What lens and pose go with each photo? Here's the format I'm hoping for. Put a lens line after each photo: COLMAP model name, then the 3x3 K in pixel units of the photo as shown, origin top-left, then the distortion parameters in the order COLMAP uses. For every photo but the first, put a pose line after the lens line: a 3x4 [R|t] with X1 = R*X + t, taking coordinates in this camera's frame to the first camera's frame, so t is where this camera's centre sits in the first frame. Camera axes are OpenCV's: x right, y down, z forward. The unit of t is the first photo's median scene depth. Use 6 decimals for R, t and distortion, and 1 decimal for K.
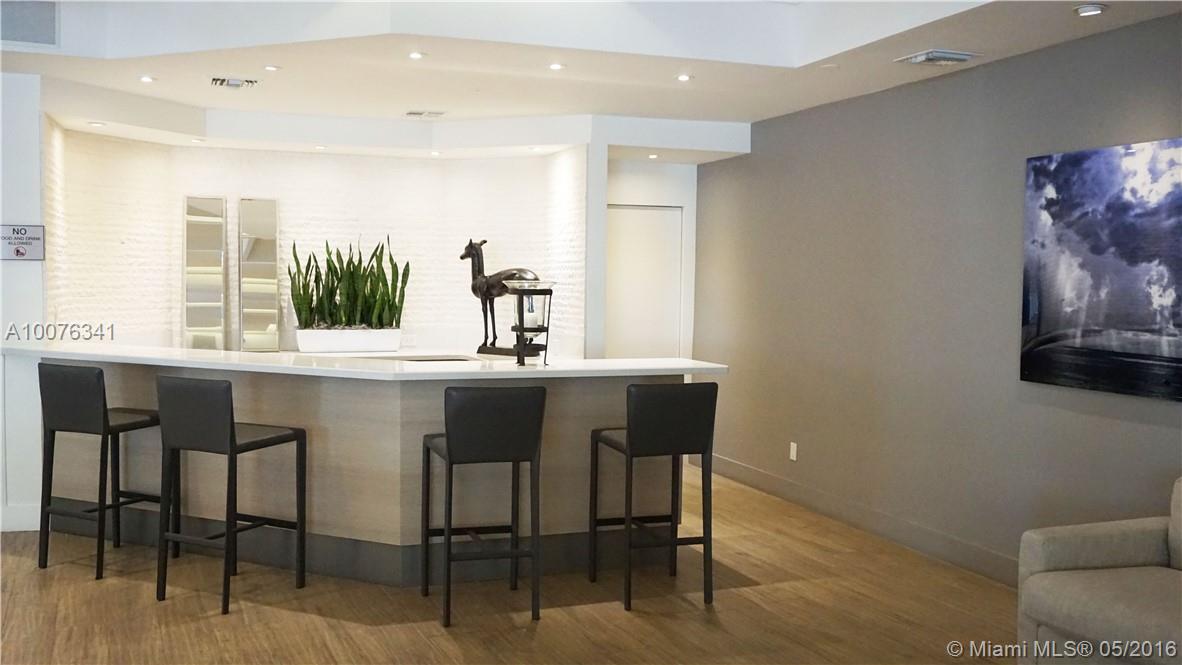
lens RADIAL K [[1051.6, 0, 591.0], [0, 1051.6, 332.5], [0, 0, 1]] dist [-0.006175, -0.001914]
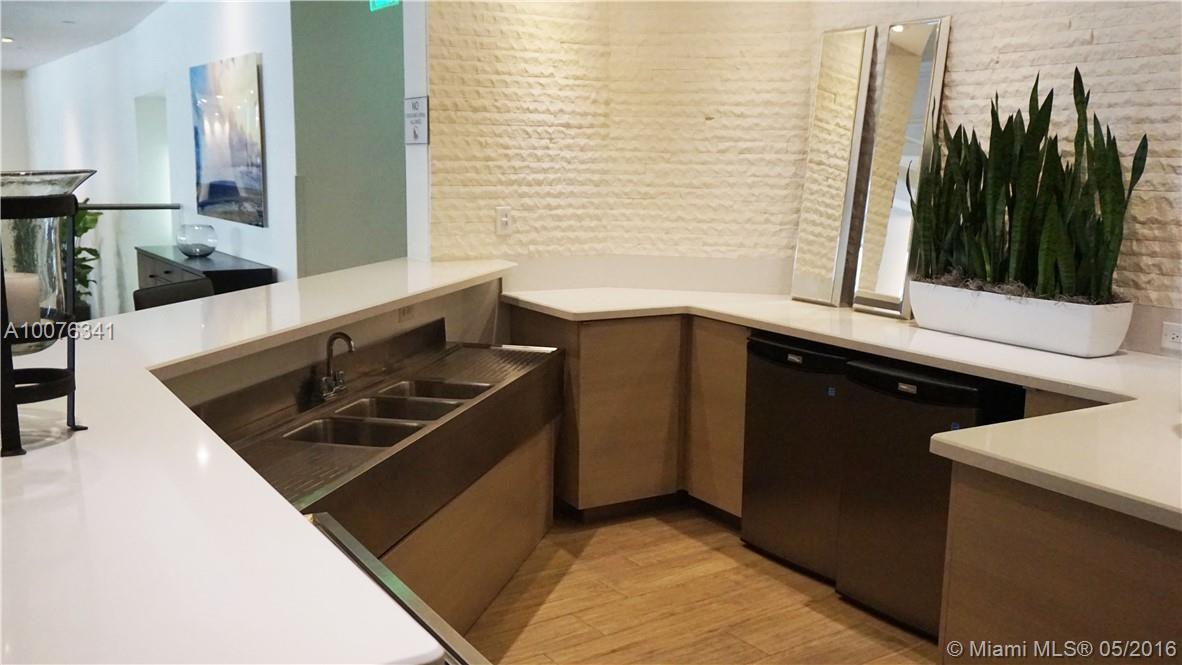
lens RADIAL K [[1051.6, 0, 591.0], [0, 1051.6, 332.5], [0, 0, 1]] dist [-0.006175, -0.001914]
pose [[0.183446, 0.149717, -0.971562, 0.189922], [-0.066129, 0.987975, 0.139760, -0.039830], [0.980803, 0.038610, 0.191140, 0.796941]]
